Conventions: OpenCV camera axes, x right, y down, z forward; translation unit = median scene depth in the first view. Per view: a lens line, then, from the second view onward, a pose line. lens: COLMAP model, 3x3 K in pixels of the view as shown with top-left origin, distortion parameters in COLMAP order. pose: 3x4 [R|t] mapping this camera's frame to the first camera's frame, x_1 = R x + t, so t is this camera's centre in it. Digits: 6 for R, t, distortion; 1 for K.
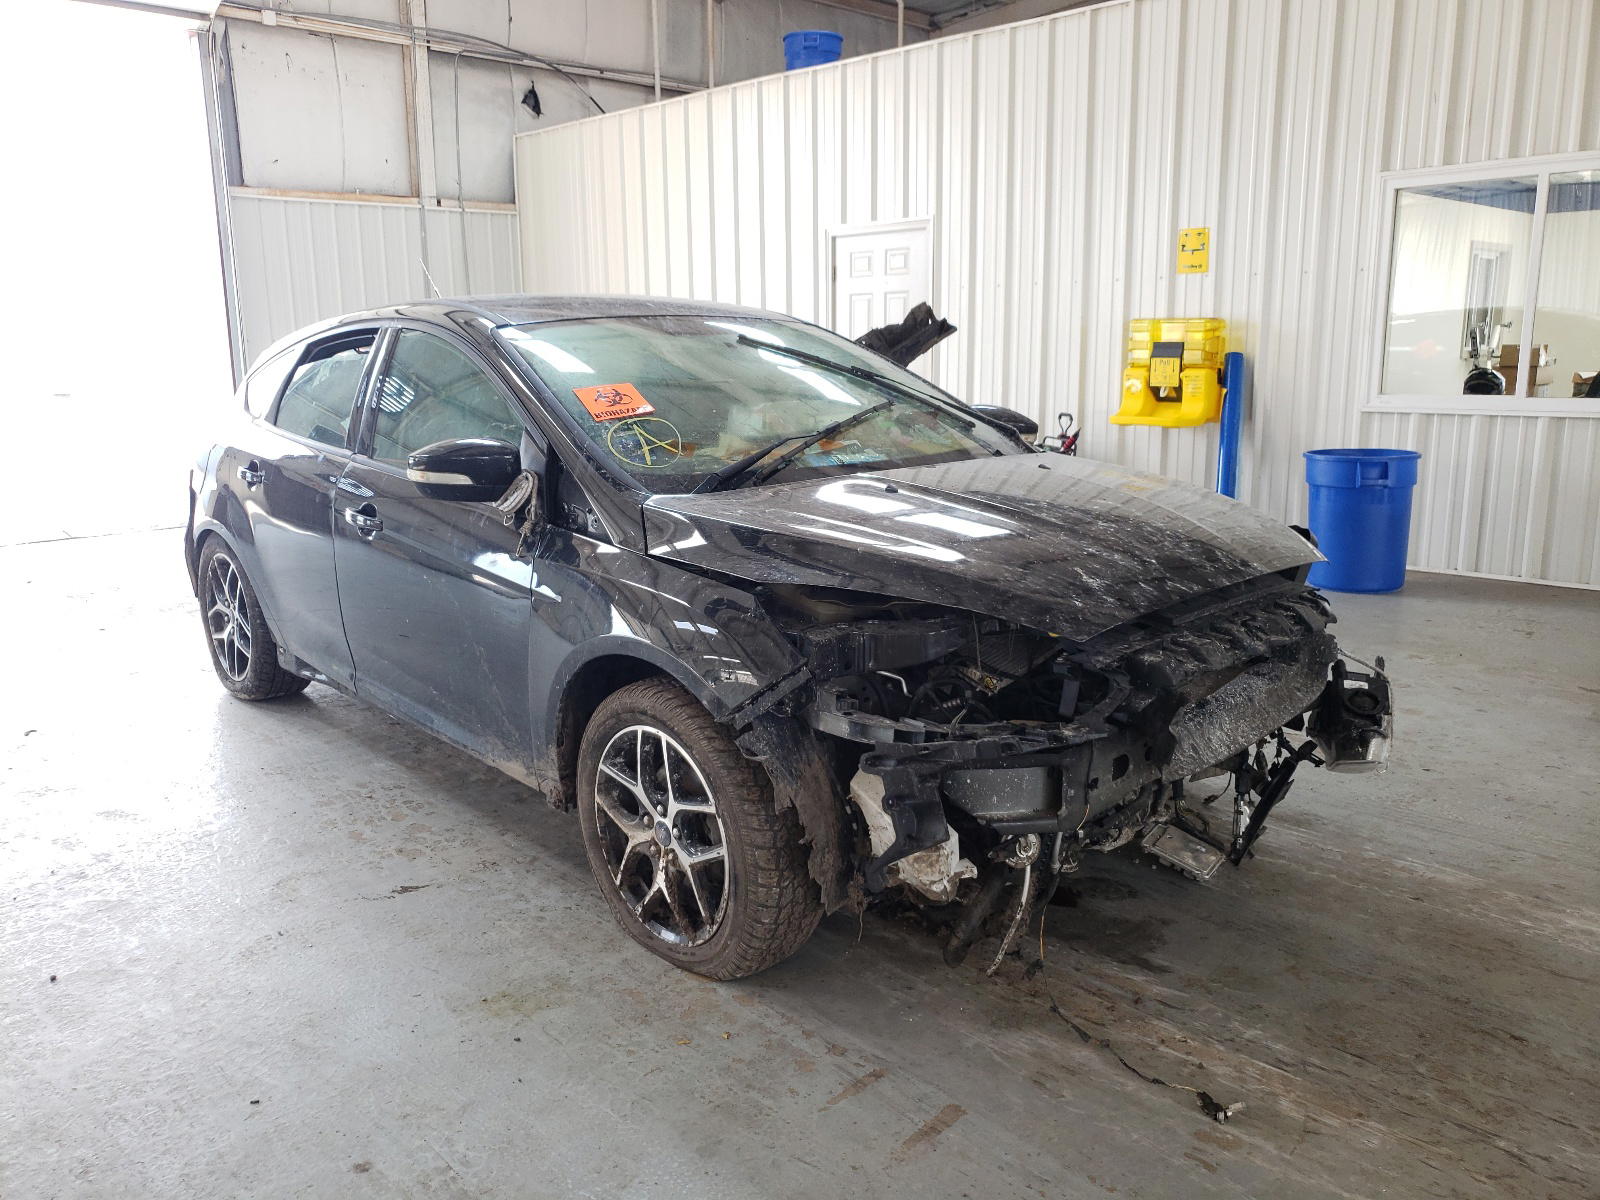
lens RADIAL K [[1221.9, 0, 800.3], [0, 1221.9, 591.8], [0, 0, 1]] dist [0.003327, 0.011517]
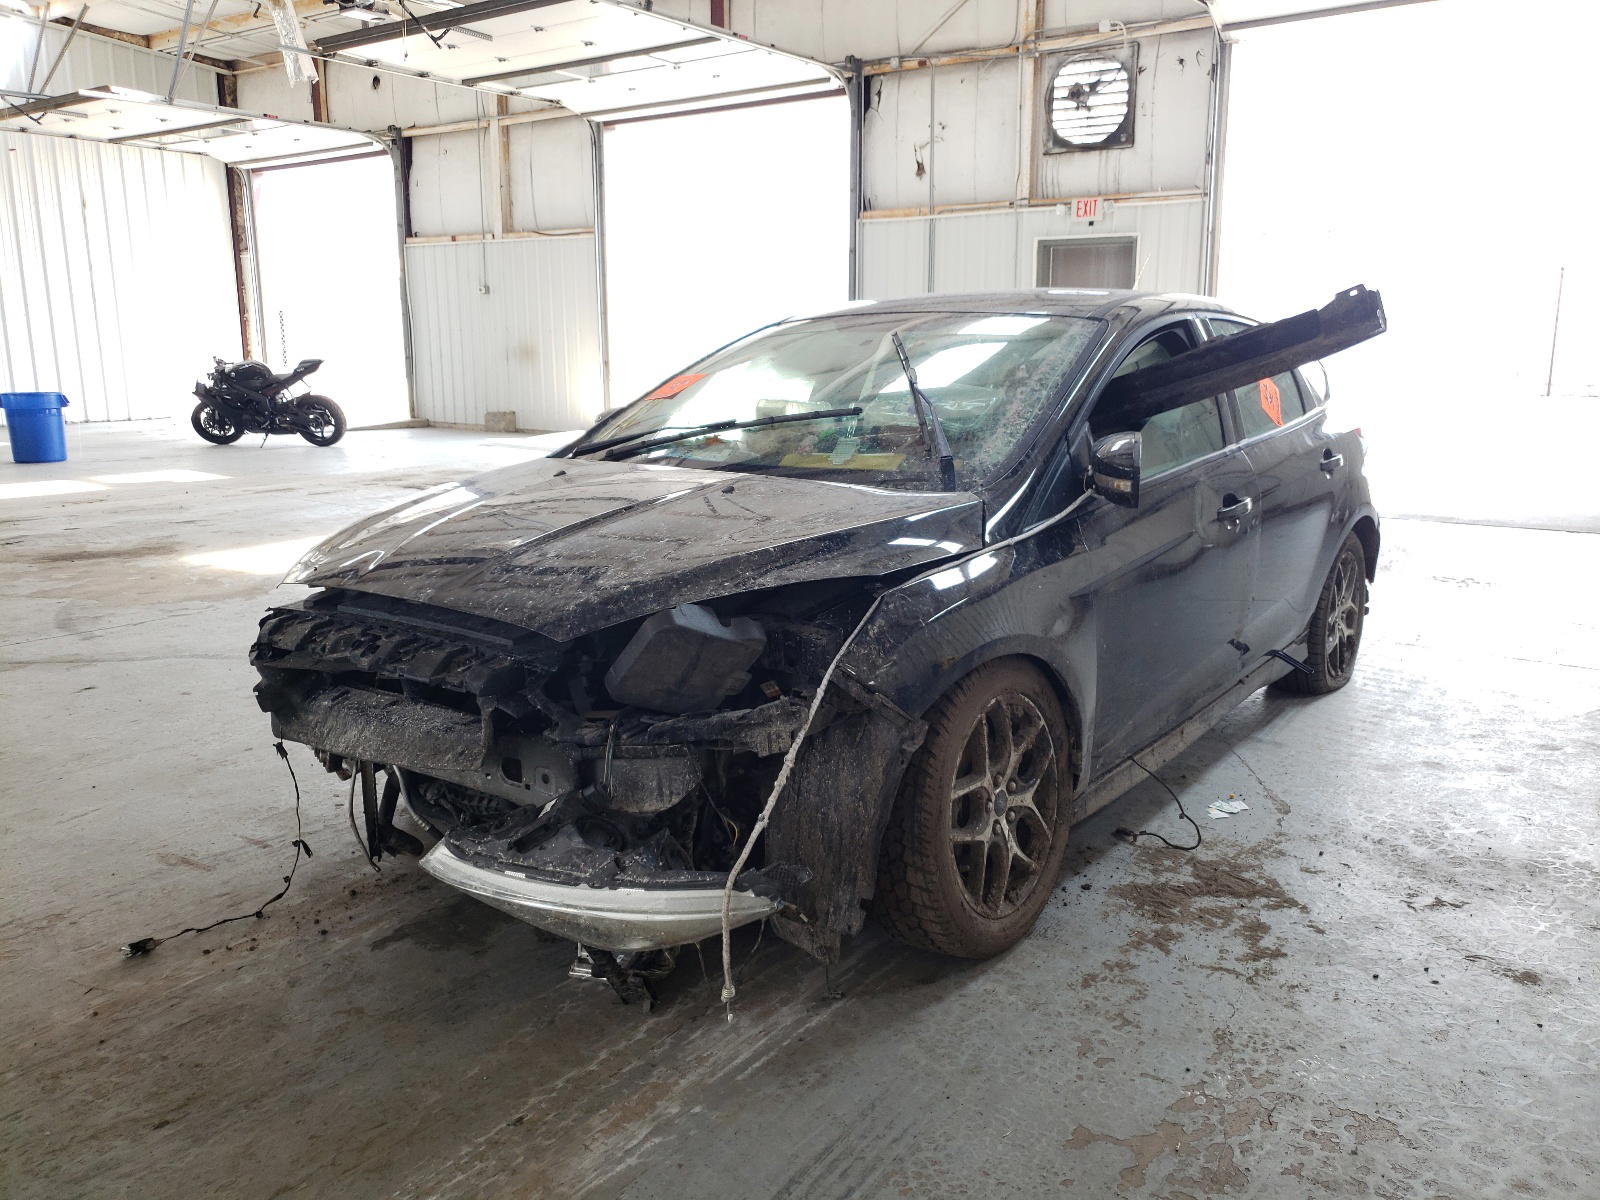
lens RADIAL K [[1221.9, 0, 800.3], [0, 1221.9, 598.8], [0, 0, 1]] dist [0.003327, 0.011517]
pose [[0.193135, 0.213845, -0.957585, 1.252543], [-0.196860, 0.964560, 0.175698, -0.220634], [0.961221, 0.154577, 0.228387, 1.024033]]
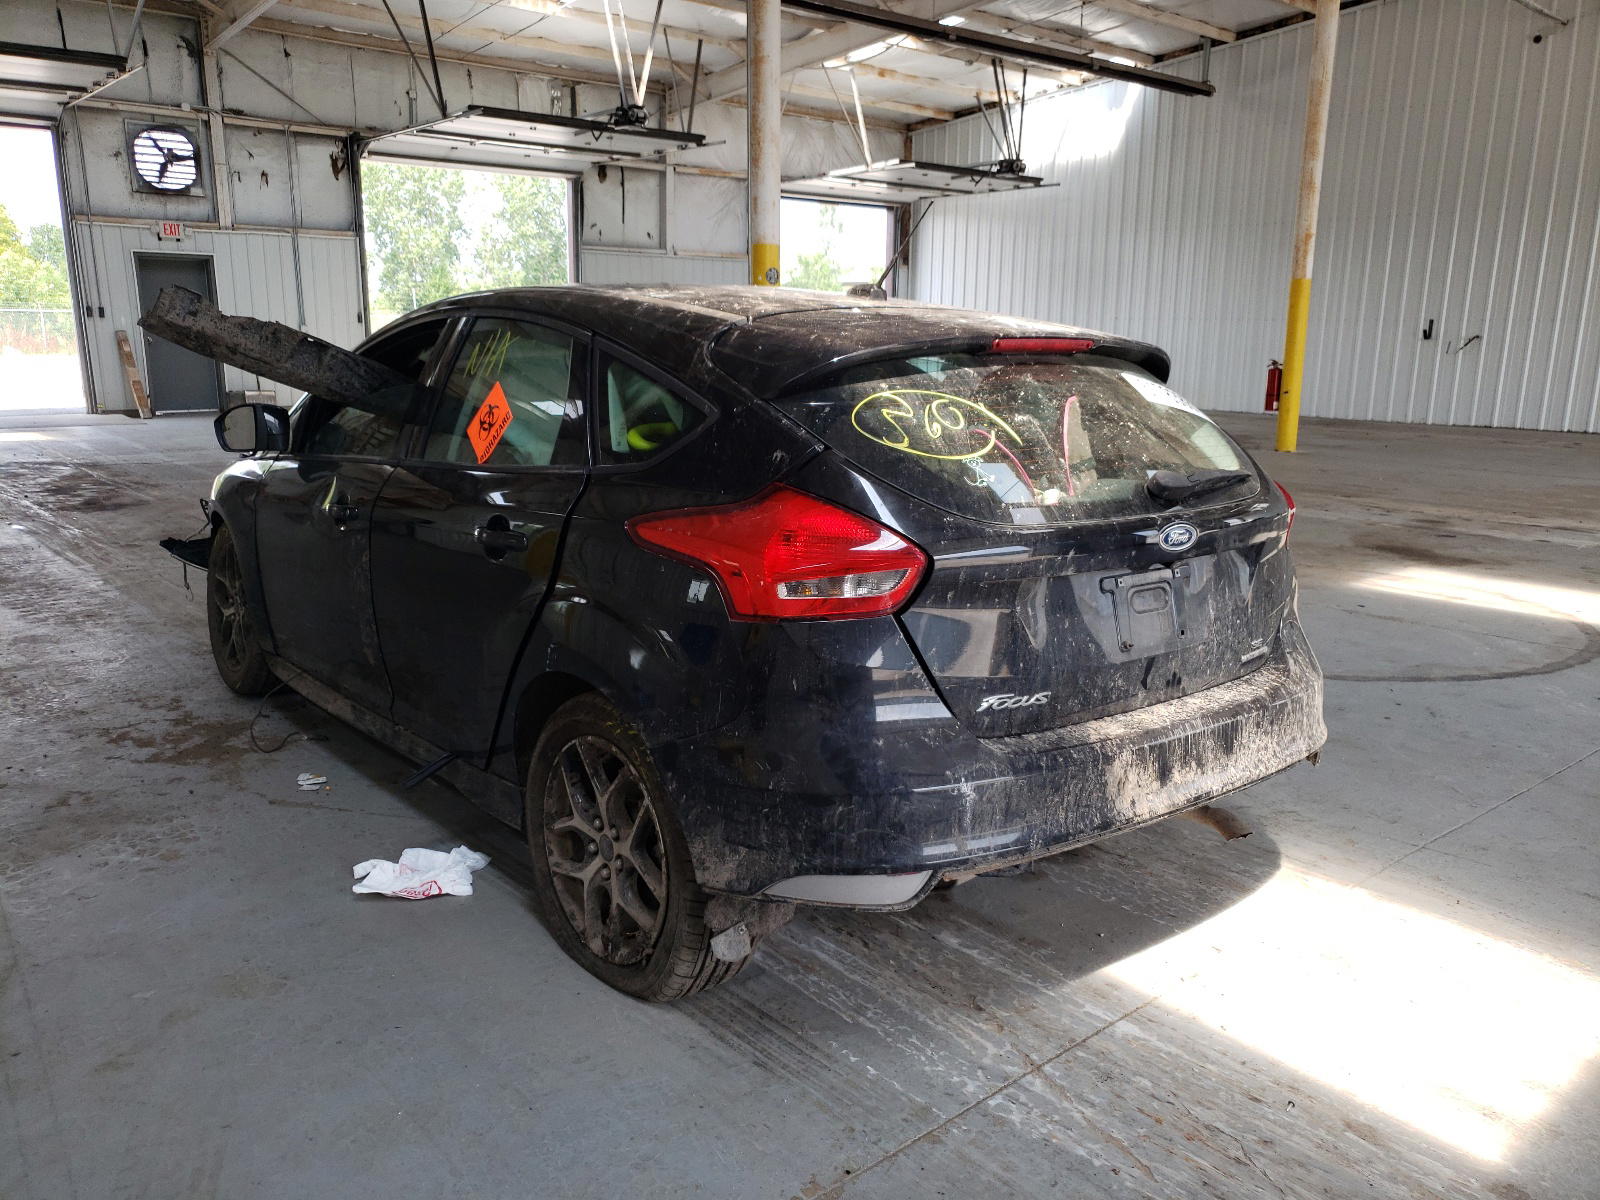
lens RADIAL K [[1285.2, 0, 794.9], [0, 1285.2, 601.3], [0, 0, 1]] dist [-0.008383, -0.003609]
pose [[-0.999188, -0.004345, 0.040047, -0.442106], [0.012183, 0.915016, 0.403233, -0.606520], [-0.038396, 0.403394, -0.914220, 2.975489]]
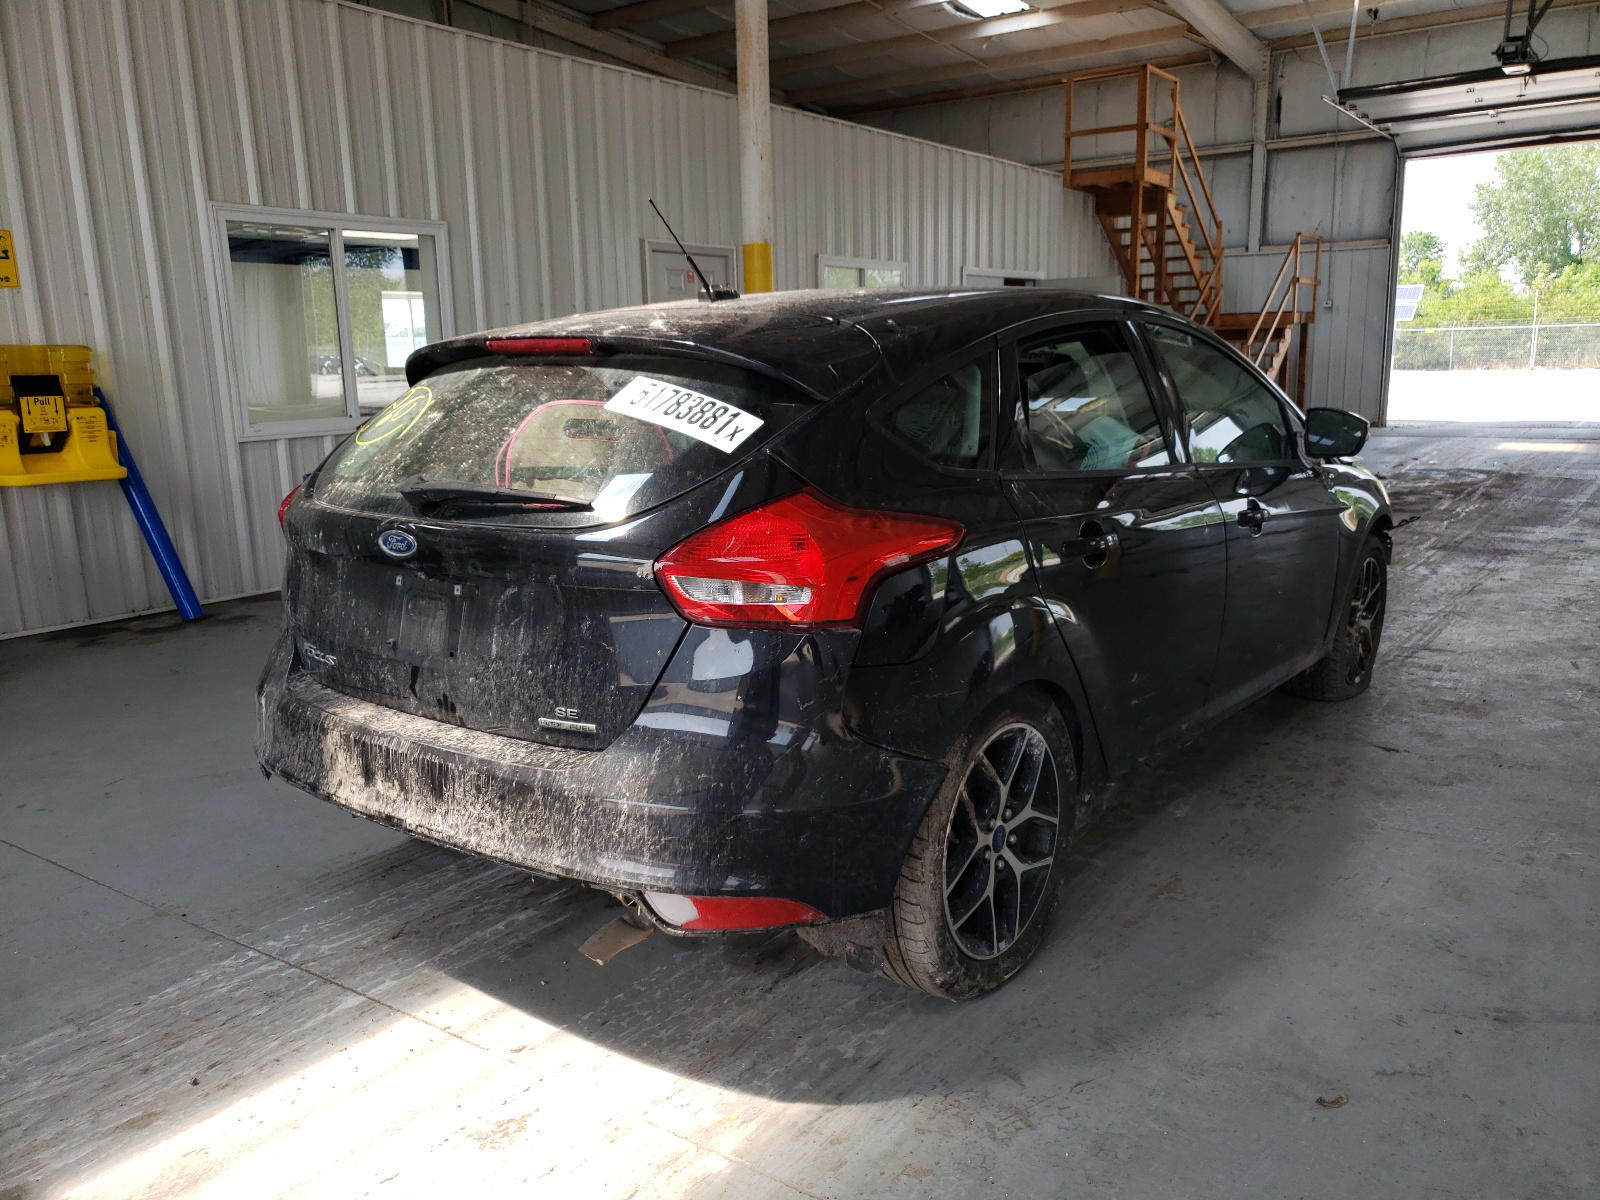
lens RADIAL K [[1253.6, 0, 799.4], [0, 1253.6, 606.3], [0, 0, 1]] dist [-0.000832, 0.006954]
pose [[-0.196111, -0.168638, 0.965972, -1.163837], [0.224150, 0.951309, 0.211585, -0.446550], [-0.954619, 0.258017, -0.148761, 2.344225]]
